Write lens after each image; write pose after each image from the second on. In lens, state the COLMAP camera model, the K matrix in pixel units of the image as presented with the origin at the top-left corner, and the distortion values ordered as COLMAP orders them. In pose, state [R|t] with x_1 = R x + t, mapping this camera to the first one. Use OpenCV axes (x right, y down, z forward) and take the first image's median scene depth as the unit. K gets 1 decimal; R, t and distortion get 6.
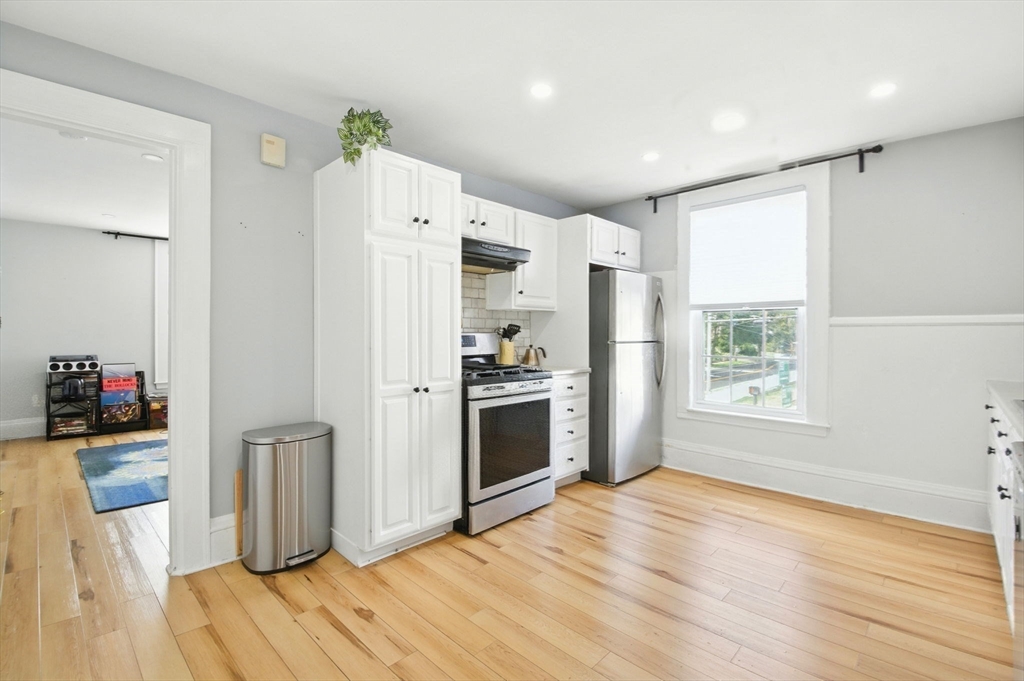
lens RADIAL K [[456.4, 0, 514.7], [0, 456.4, 331.9], [0, 0, 1]] dist [0.016018, -0.021150]
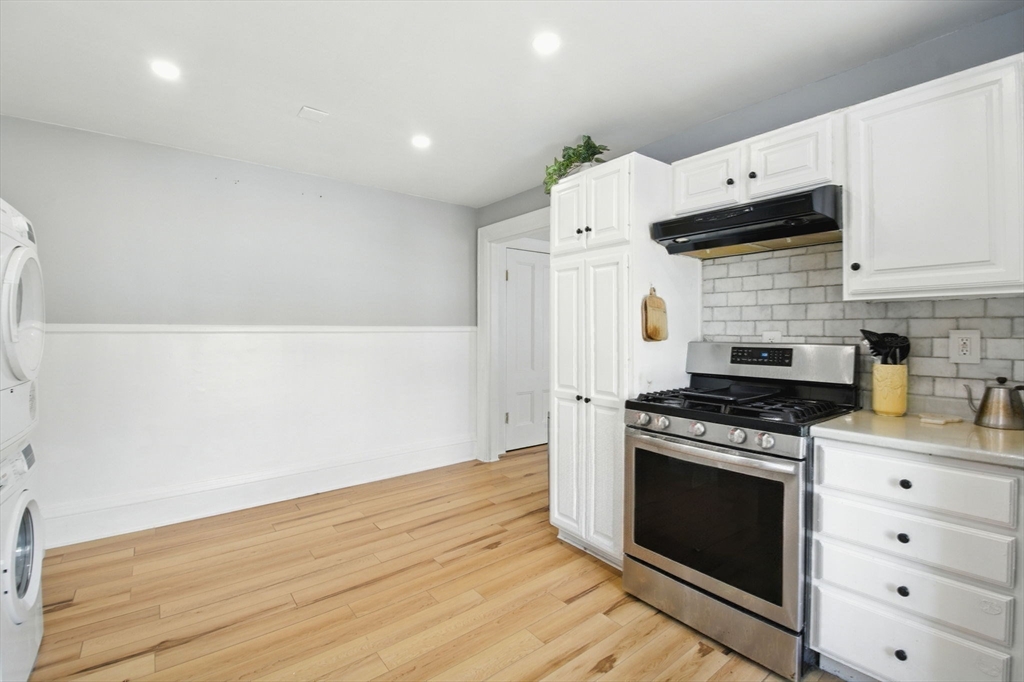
lens RADIAL K [[456.4, 0, 514.7], [0, 456.4, 332.4], [0, 0, 1]] dist [0.016018, -0.021150]
pose [[-0.141024, 0.000880, -0.990006, 0.632234], [-0.001627, 0.999998, 0.001120, -0.015616], [0.990005, 0.001769, -0.141023, 0.778261]]
